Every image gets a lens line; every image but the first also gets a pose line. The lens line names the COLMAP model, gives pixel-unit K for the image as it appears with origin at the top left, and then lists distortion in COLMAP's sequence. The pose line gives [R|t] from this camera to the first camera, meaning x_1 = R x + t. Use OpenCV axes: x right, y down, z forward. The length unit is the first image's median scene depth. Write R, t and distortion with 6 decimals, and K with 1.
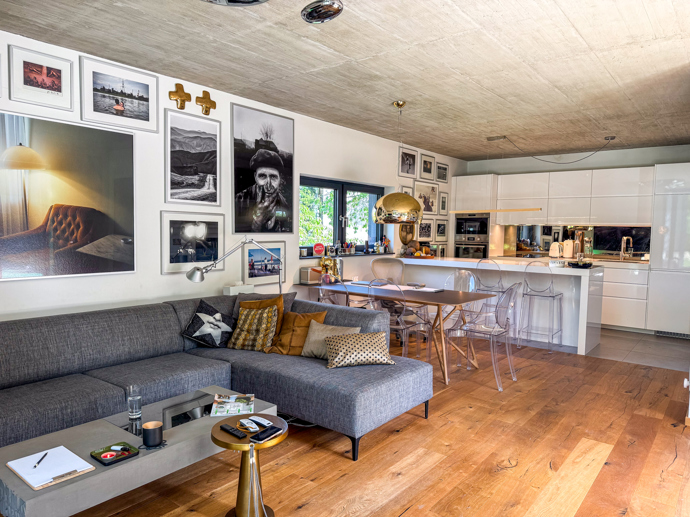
lens RADIAL K [[485.3, 0, 345.4], [0, 485.3, 261.8], [0, 0, 1]] dist [0.080978, -0.113525]
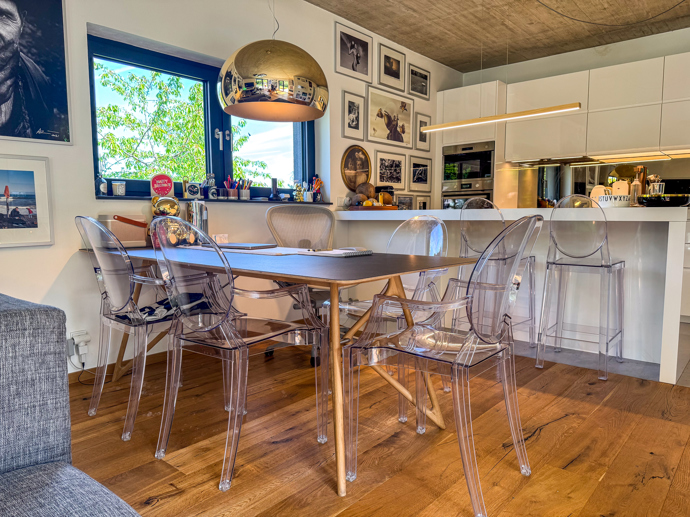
lens RADIAL K [[496.5, 0, 348.8], [0, 496.5, 259.9], [0, 0, 1]] dist [0.076630, -0.085806]
pose [[0.999379, -0.015228, -0.031776, 0.213230], [0.015960, 0.999611, 0.022894, 0.058601], [0.031415, -0.023386, 0.999233, 0.580615]]
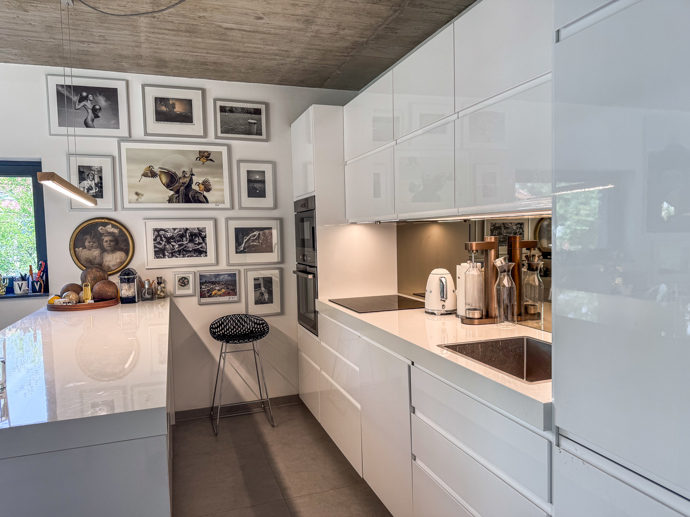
lens RADIAL K [[482.8, 0, 345.0], [0, 482.8, 258.5], [0, 0, 1]] dist [0.125552, -0.210827]
pose [[0.843915, -0.007537, -0.536424, 0.933218], [0.002684, 0.999948, -0.009828, -0.072666], [0.536470, 0.006854, 0.843891, 1.127352]]
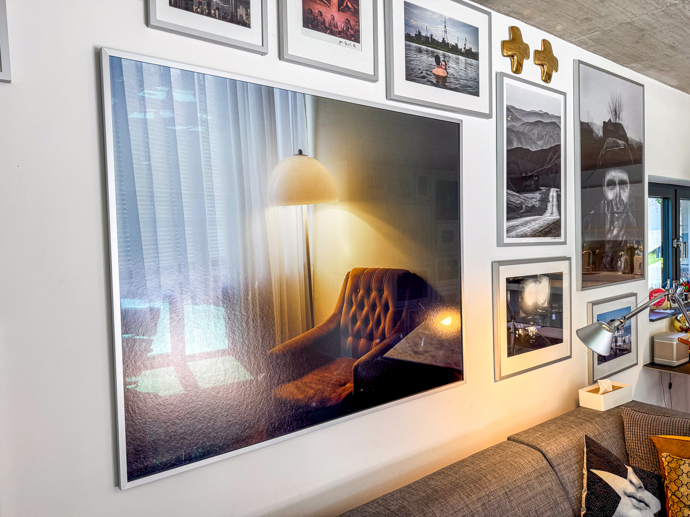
lens RADIAL K [[482.8, 0, 345.0], [0, 482.8, 258.5], [0, 0, 1]] dist [0.125552, -0.210827]
pose [[0.965766, -0.038045, -0.256611, -0.350702], [0.028823, 0.998800, -0.039604, -0.080576], [0.257809, 0.030852, 0.965703, 0.390243]]
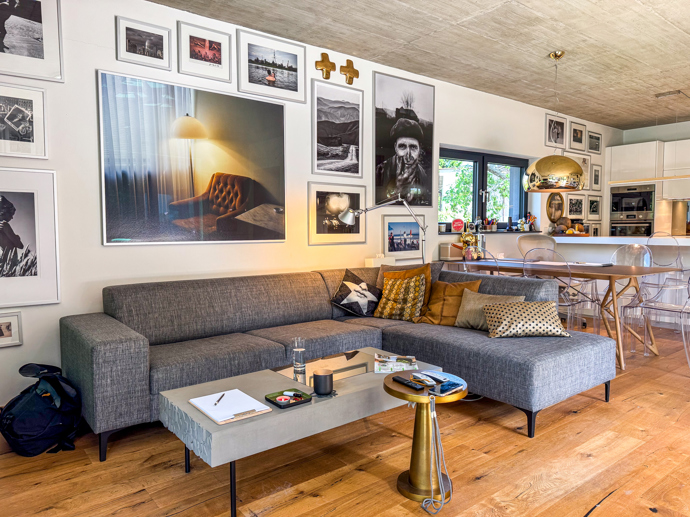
lens RADIAL K [[482.8, 0, 345.0], [0, 482.8, 258.5], [0, 0, 1]] dist [0.125552, -0.210827]
pose [[0.971929, -0.005284, -0.235216, -0.059423], [0.004313, 0.999980, -0.004643, 0.053443], [0.235236, 0.003498, 0.971932, 0.039626]]
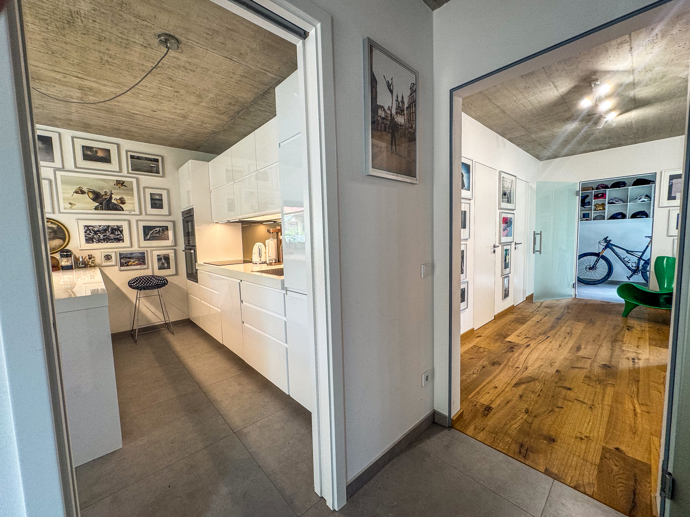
lens RADIAL K [[276.6, 0, 345.0], [0, 276.6, 258.5], [0, 0, 1]] dist [-0.000116, 0.000073]
pose [[0.986172, -0.031282, -0.162748, 1.049493], [0.033621, 0.999367, 0.011639, -0.026559], [0.162281, -0.016949, 0.986599, 1.014233]]
